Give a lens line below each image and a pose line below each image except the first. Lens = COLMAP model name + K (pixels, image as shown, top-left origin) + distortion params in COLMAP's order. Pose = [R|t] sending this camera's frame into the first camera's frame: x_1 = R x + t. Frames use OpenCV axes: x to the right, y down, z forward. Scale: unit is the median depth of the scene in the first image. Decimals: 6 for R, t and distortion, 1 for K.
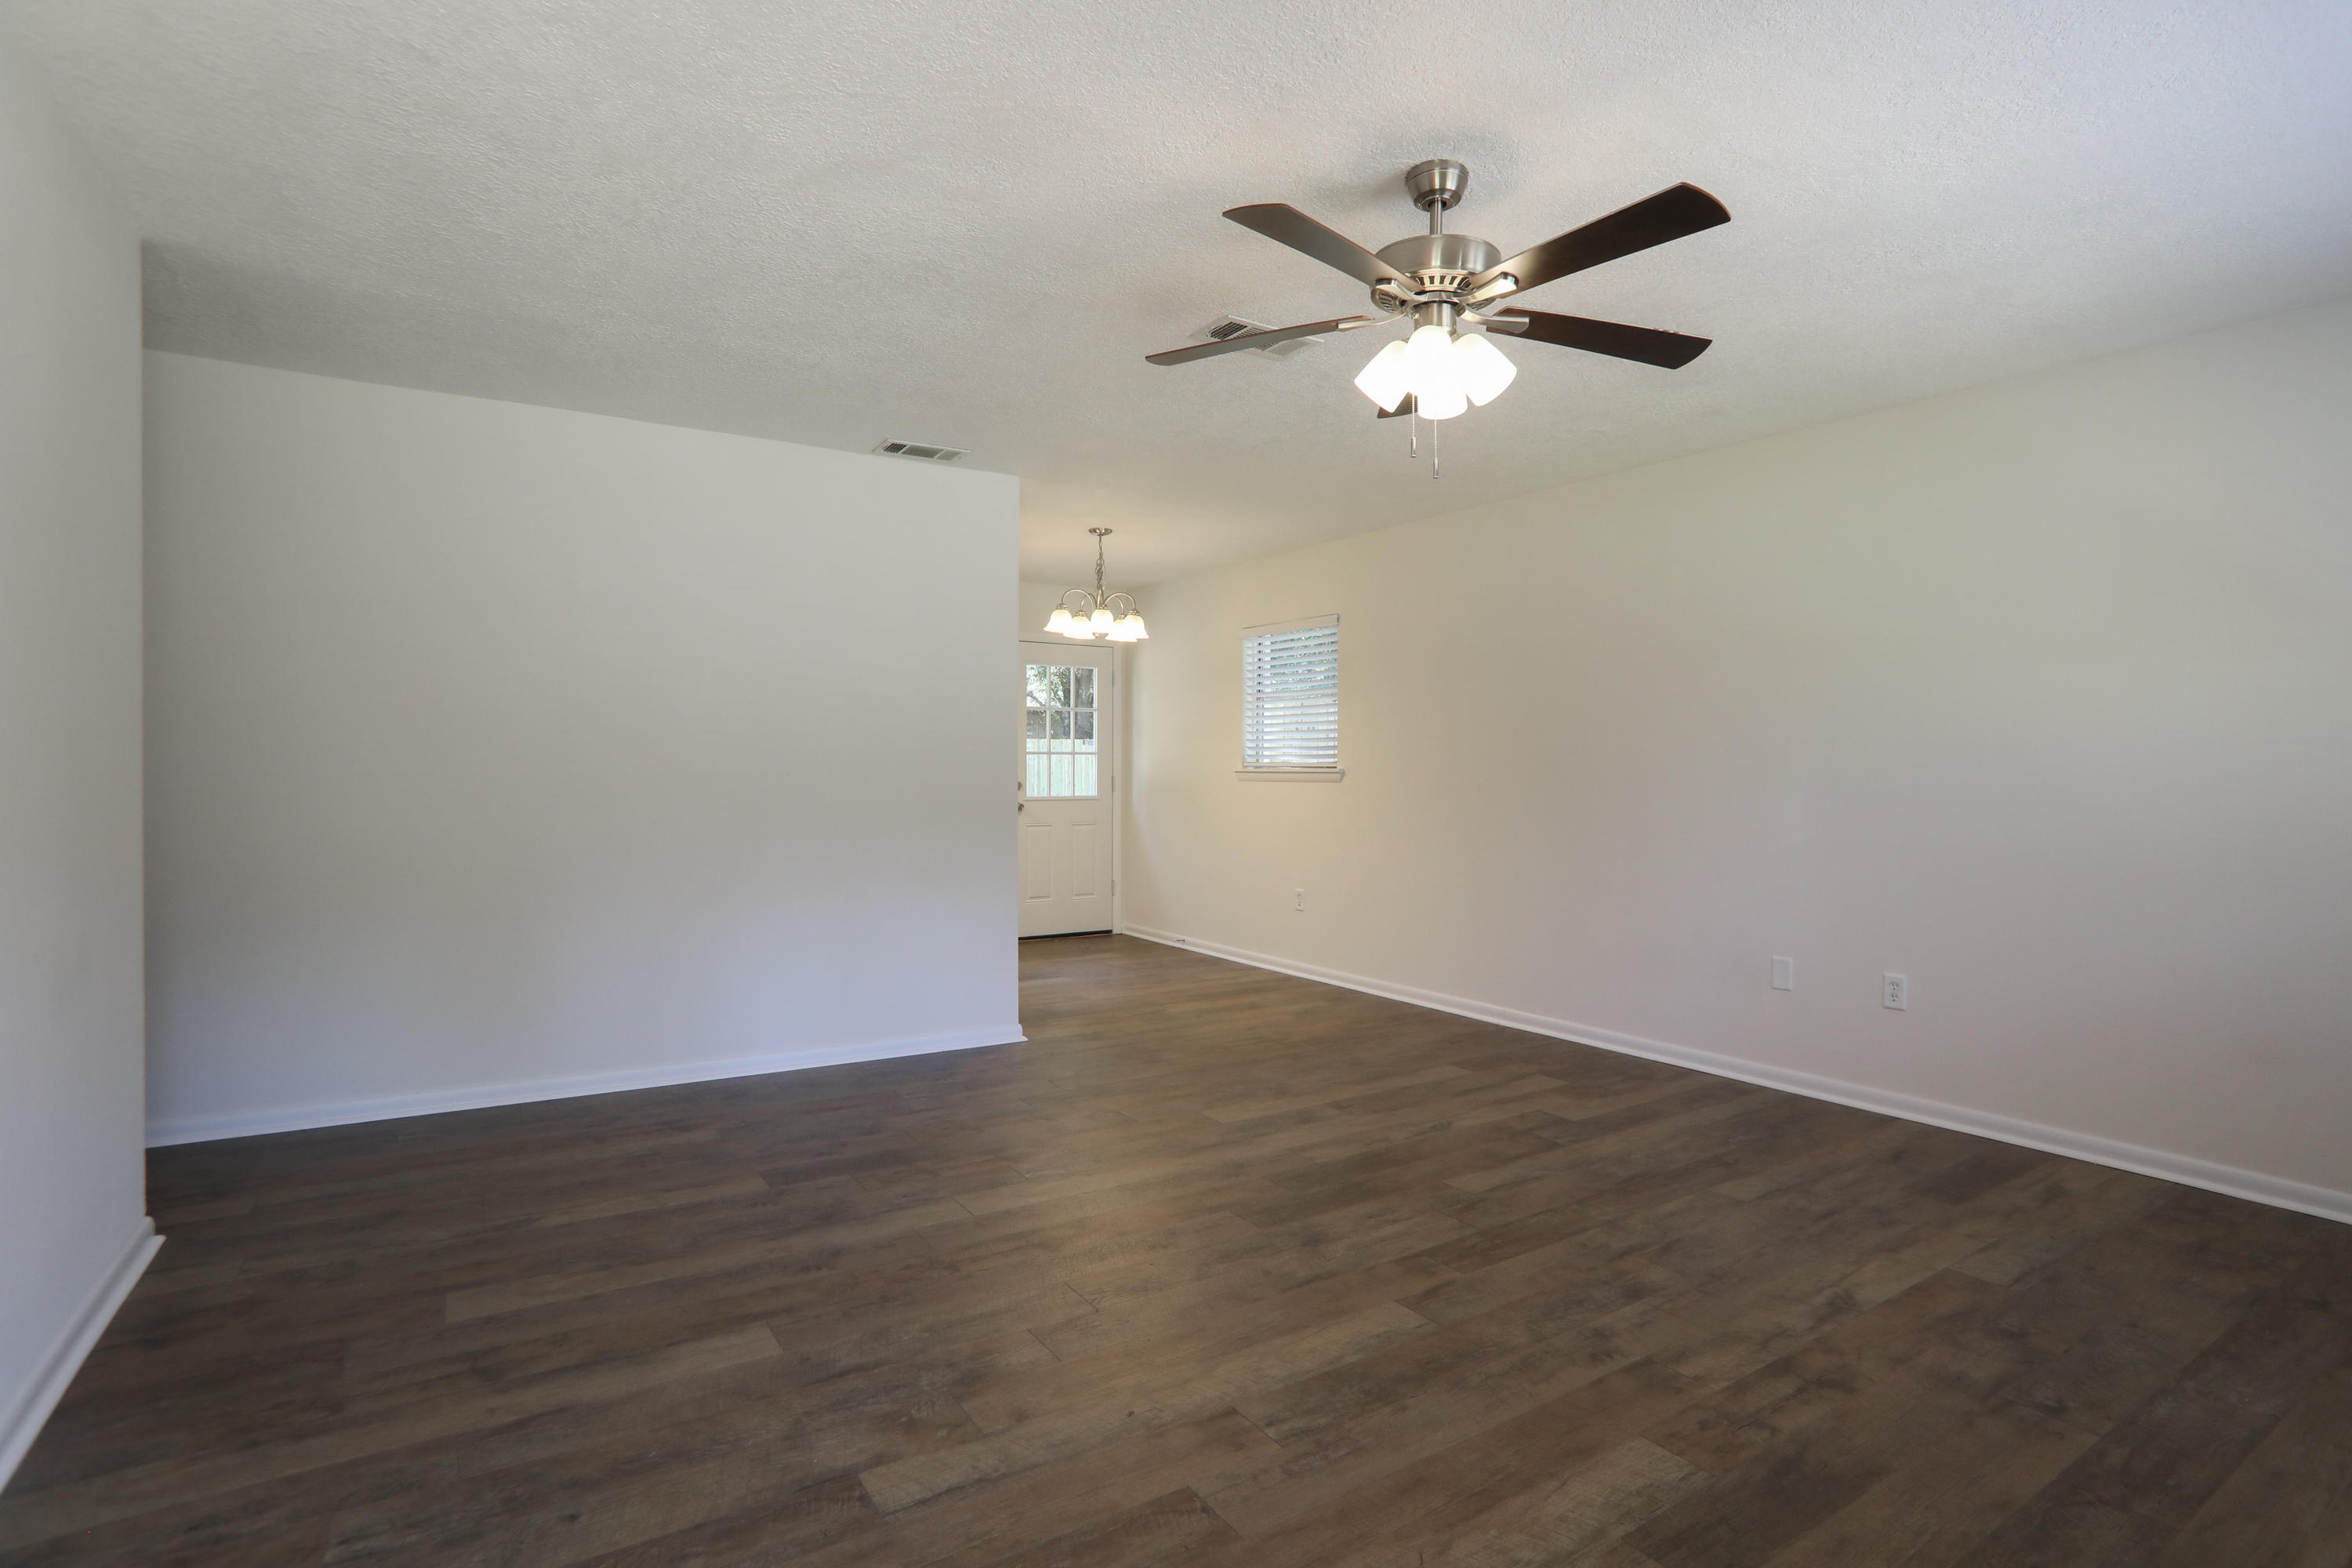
lens RADIAL K [[1152.7, 0, 1176.0], [0, 1152.7, 784.0], [0, 0, 1]] dist [-0.020745, 0.000461]
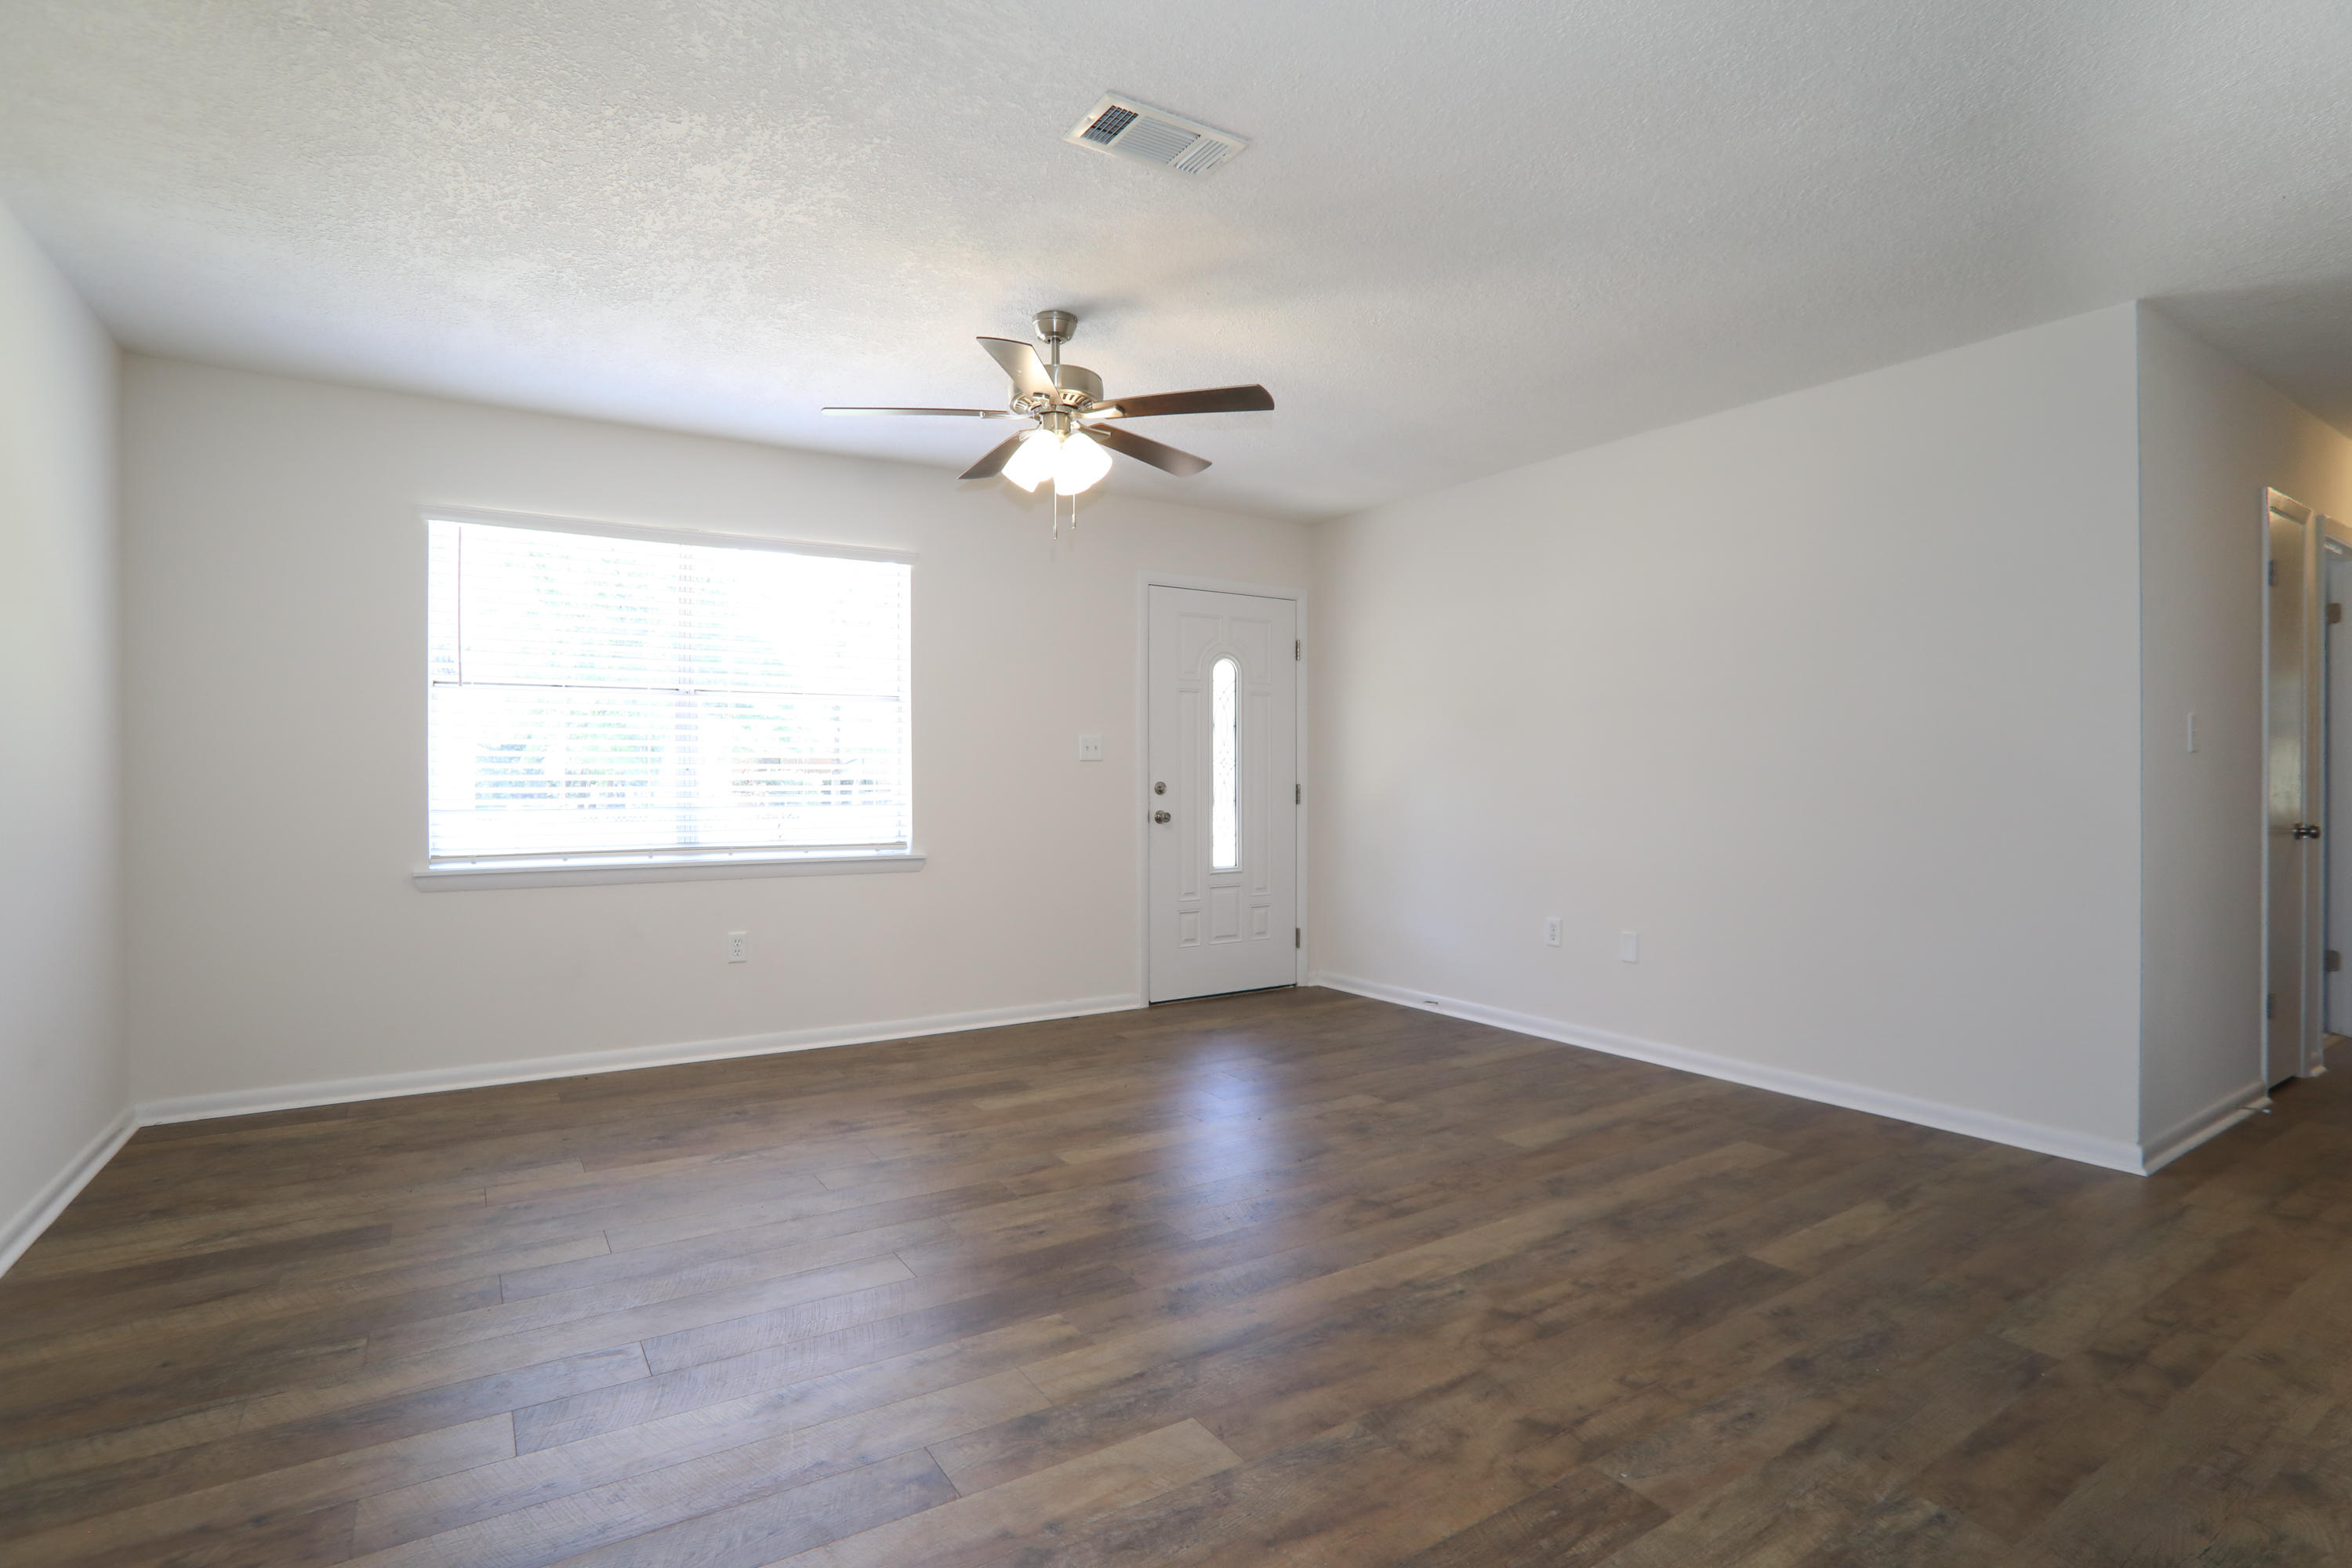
lens RADIAL K [[1152.7, 0, 1176.0], [0, 1152.7, 784.0], [0, 0, 1]] dist [-0.020745, 0.000461]
pose [[-0.999977, -0.006745, 0.000513, 0.071934], [-0.006733, 0.999762, 0.020737, -0.003435], [-0.000653, 0.020733, -0.999785, 2.181464]]
